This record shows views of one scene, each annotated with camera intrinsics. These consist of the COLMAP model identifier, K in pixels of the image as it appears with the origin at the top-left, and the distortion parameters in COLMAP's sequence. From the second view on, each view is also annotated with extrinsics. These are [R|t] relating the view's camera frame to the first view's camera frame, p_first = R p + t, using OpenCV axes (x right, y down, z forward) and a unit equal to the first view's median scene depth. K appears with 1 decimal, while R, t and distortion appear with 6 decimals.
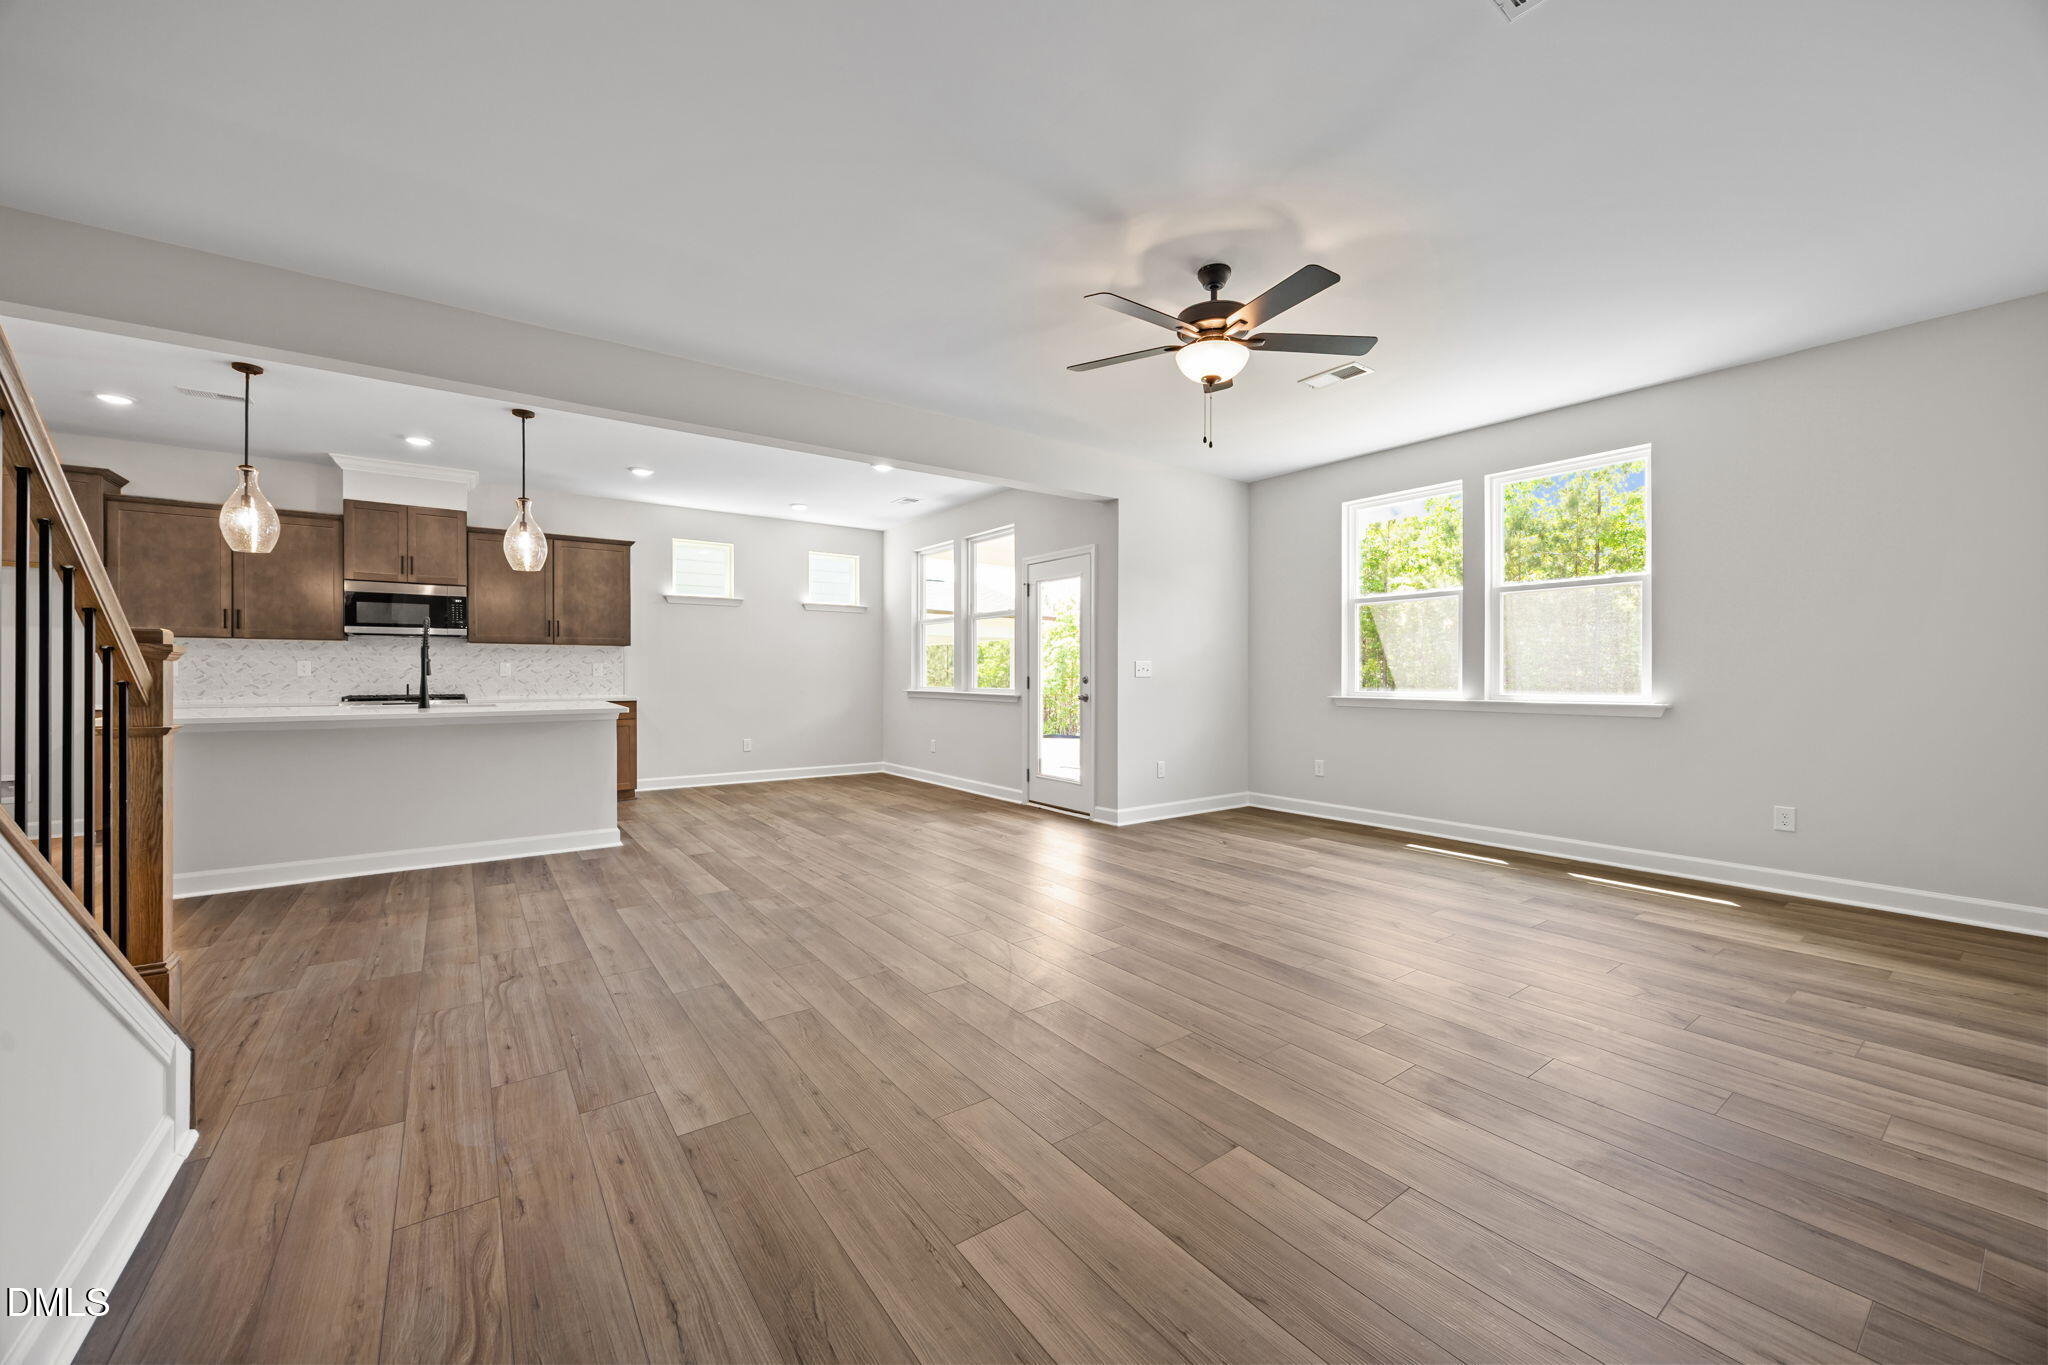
lens RADIAL K [[780.1, 0, 1025.7], [0, 780.1, 677.2], [0, 0, 1]] dist [-0.001128, -0.000102]
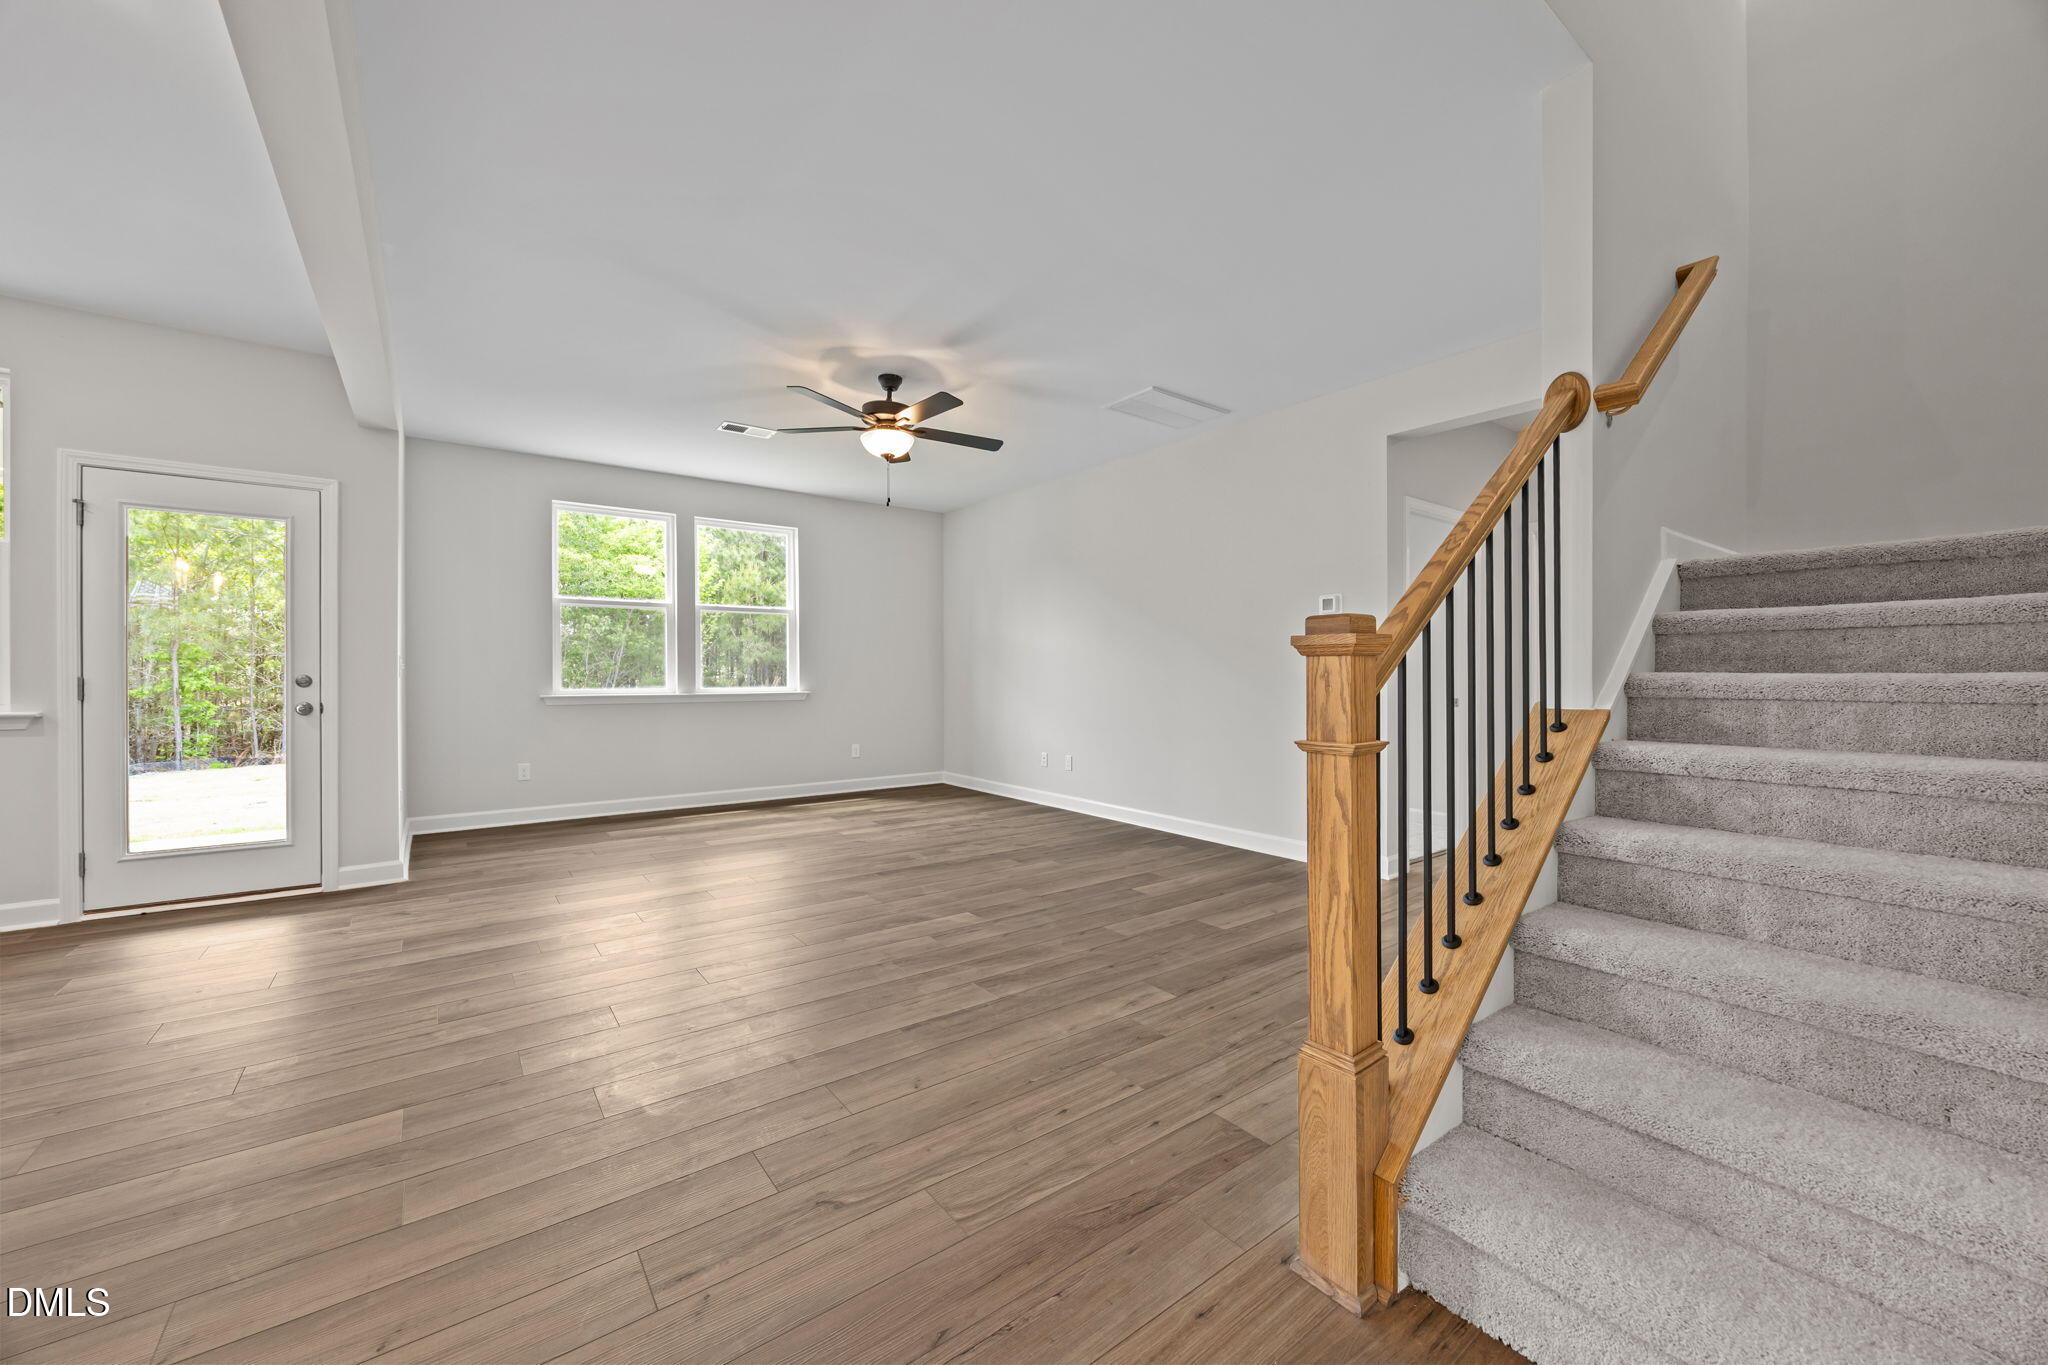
lens RADIAL K [[780.1, 0, 1025.7], [0, 780.1, 677.2], [0, 0, 1]] dist [-0.001128, -0.000102]
pose [[-0.017496, -0.005195, 0.999833, -0.620955], [0.003862, 0.999979, 0.005263, -0.001523], [-0.999839, 0.003953, -0.017475, 0.432844]]
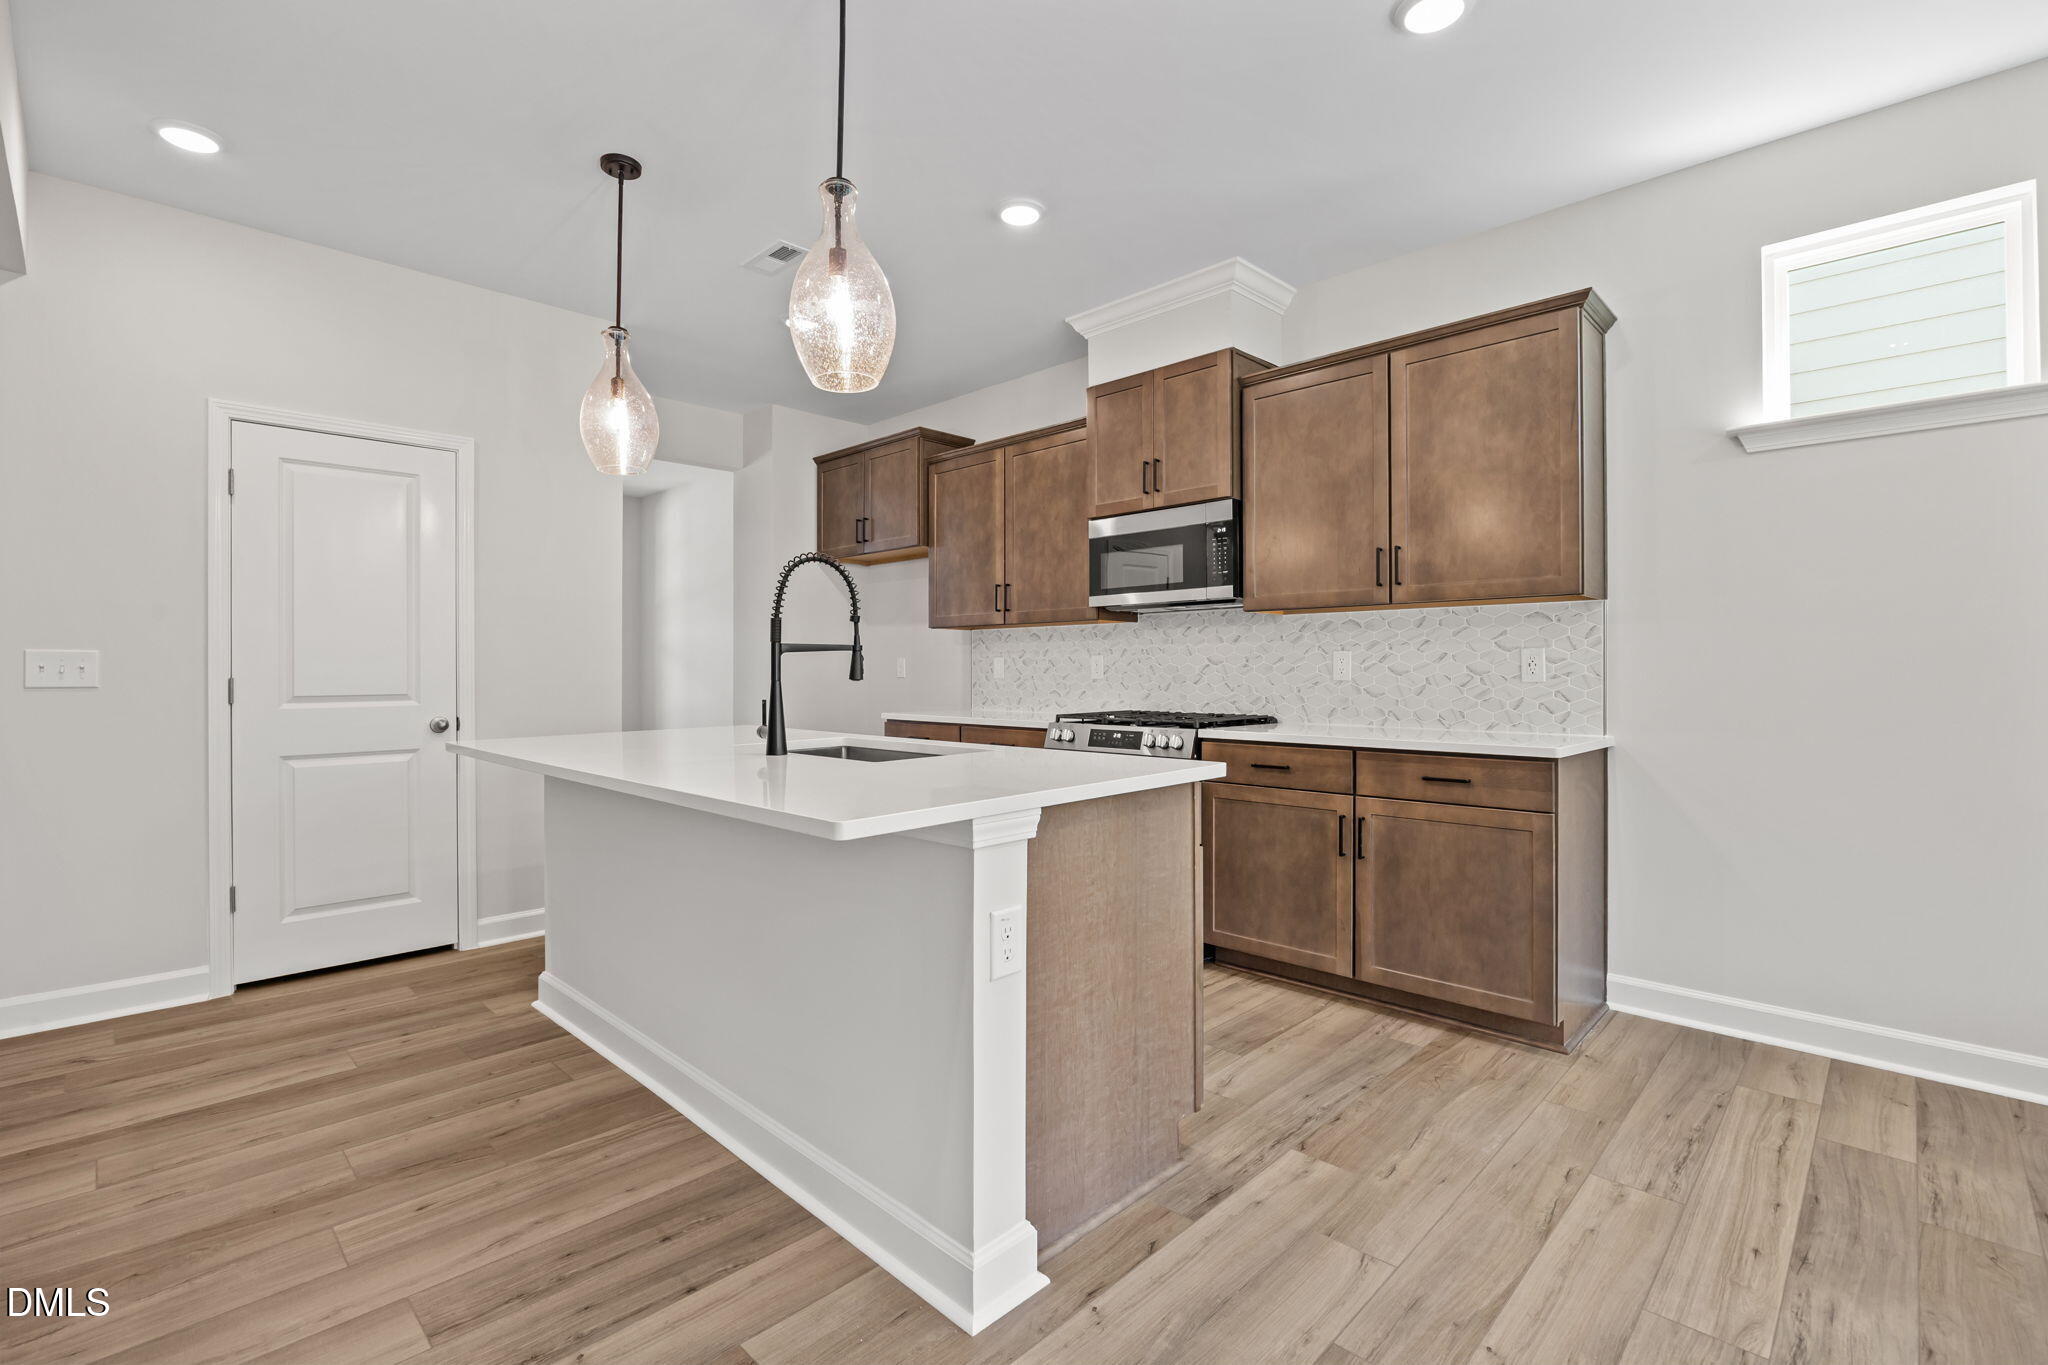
lens RADIAL K [[915.0, 0, 1025.0], [0, 915.0, 670.2], [0, 0, 1]] dist [-0.011728, 0.000114]
pose [[0.164206, -0.002914, -0.986422, -0.186617], [-0.002380, 0.999992, -0.003350, -0.006213], [0.986423, 0.002898, 0.164198, 0.855883]]
